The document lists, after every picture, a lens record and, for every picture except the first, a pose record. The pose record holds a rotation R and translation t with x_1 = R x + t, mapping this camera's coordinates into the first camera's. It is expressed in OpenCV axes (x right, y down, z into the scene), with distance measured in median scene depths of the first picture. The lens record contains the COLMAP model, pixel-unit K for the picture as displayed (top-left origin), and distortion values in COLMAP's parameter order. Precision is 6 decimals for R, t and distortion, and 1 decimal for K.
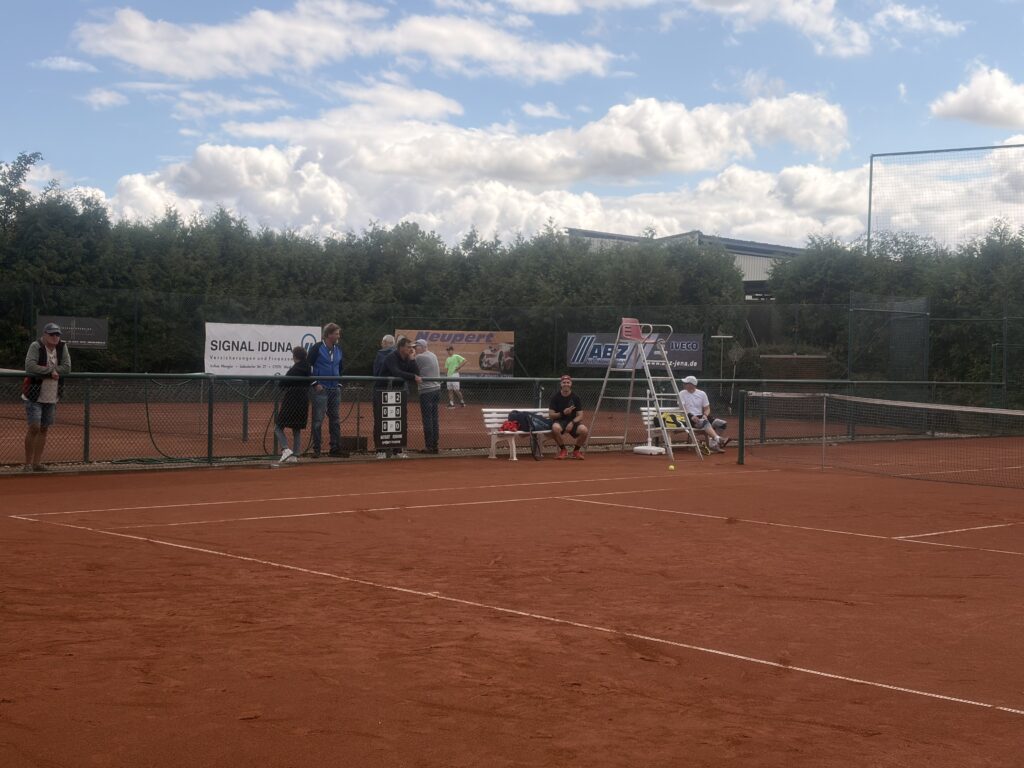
lens RADIAL K [[1534.3, 0, 512.0], [0, 1534.3, 384.0], [0, 0, 1]] dist [0.083516, -0.129014]
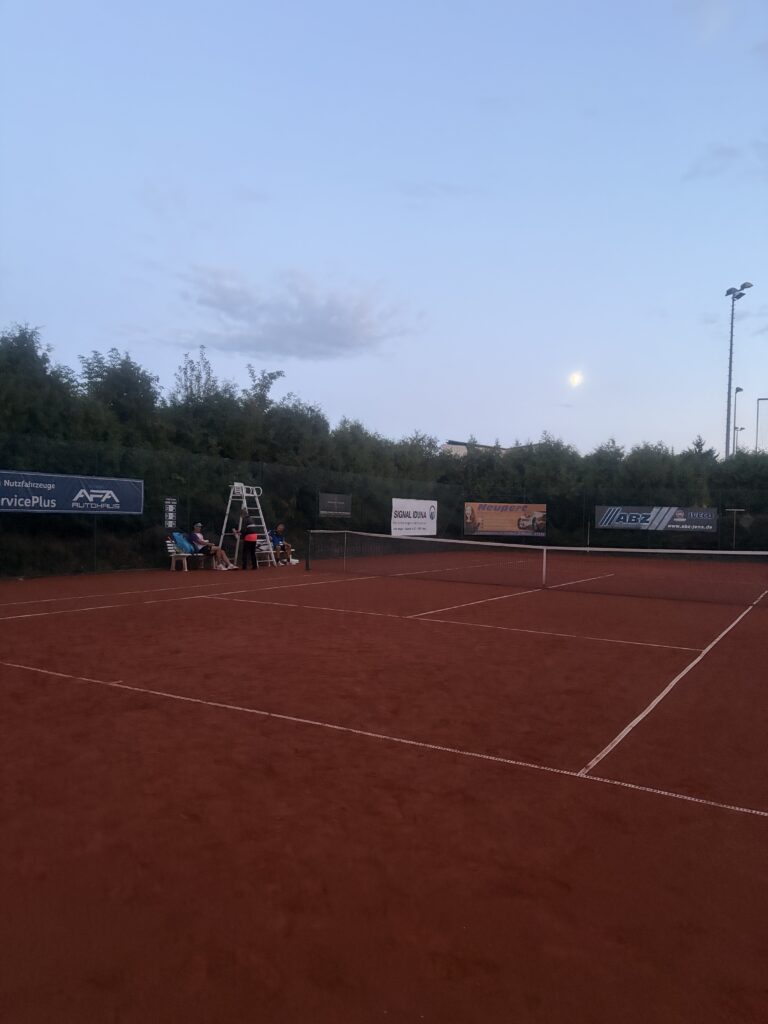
lens RADIAL K [[775.5, 0, 380.8], [0, 775.5, 517.0], [0, 0, 1]] dist [0.068658, -0.064852]
pose [[0.966748, 0.001482, 0.255725, -0.385624], [0.001070, 0.999951, -0.009841, -0.015455], [-0.255727, 0.009788, 0.966700, 0.316001]]
